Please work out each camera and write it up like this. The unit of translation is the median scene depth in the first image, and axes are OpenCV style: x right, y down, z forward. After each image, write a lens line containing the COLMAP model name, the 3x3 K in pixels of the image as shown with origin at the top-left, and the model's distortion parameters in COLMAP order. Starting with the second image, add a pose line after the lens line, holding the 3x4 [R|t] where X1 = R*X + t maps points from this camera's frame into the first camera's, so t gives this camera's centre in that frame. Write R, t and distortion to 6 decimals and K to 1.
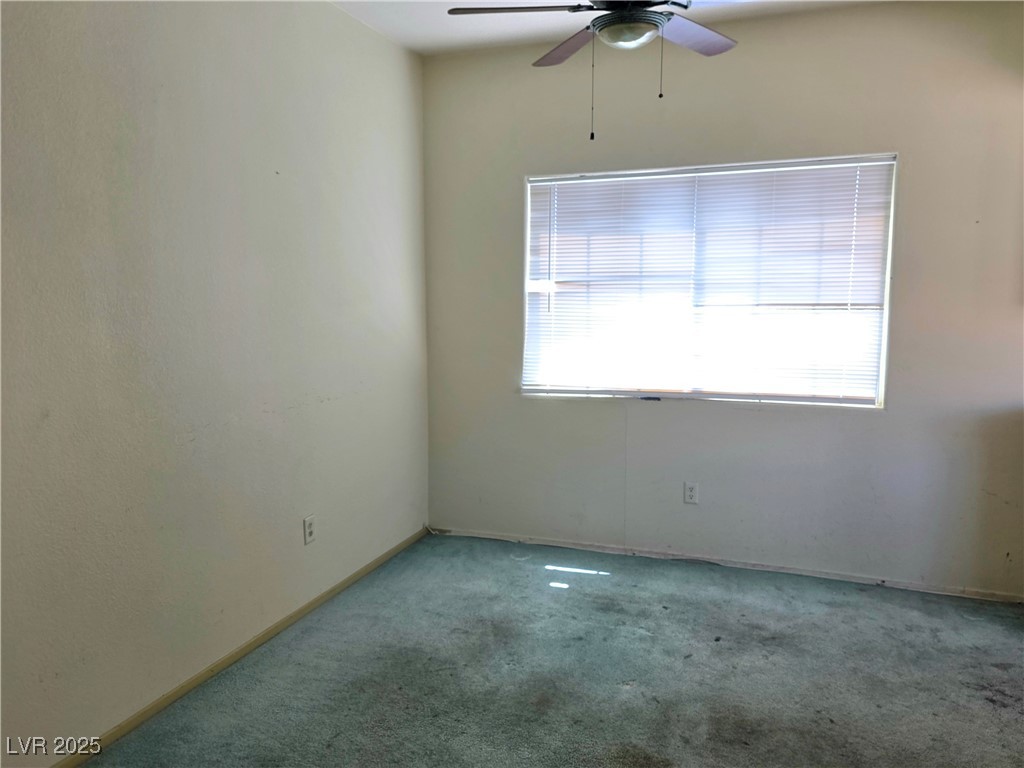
lens RADIAL K [[744.7, 0, 512.0], [0, 744.7, 384.0], [0, 0, 1]] dist [0.004933, 0.002795]
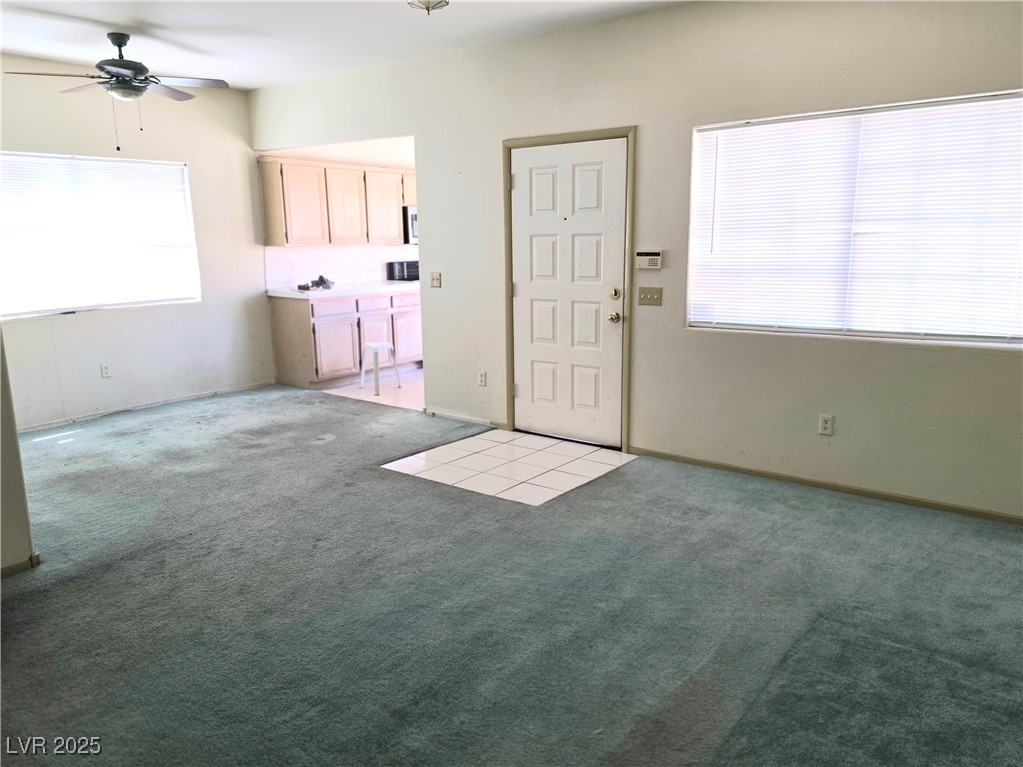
lens RADIAL K [[744.0, 0, 511.5], [0, 744.0, 383.5], [0, 0, 1]] dist [0.004933, 0.002795]
pose [[0.308040, -0.195469, 0.931076, -1.048294], [0.117849, 0.978968, 0.166534, 0.015465], [-0.944046, 0.058427, 0.324597, -0.330322]]
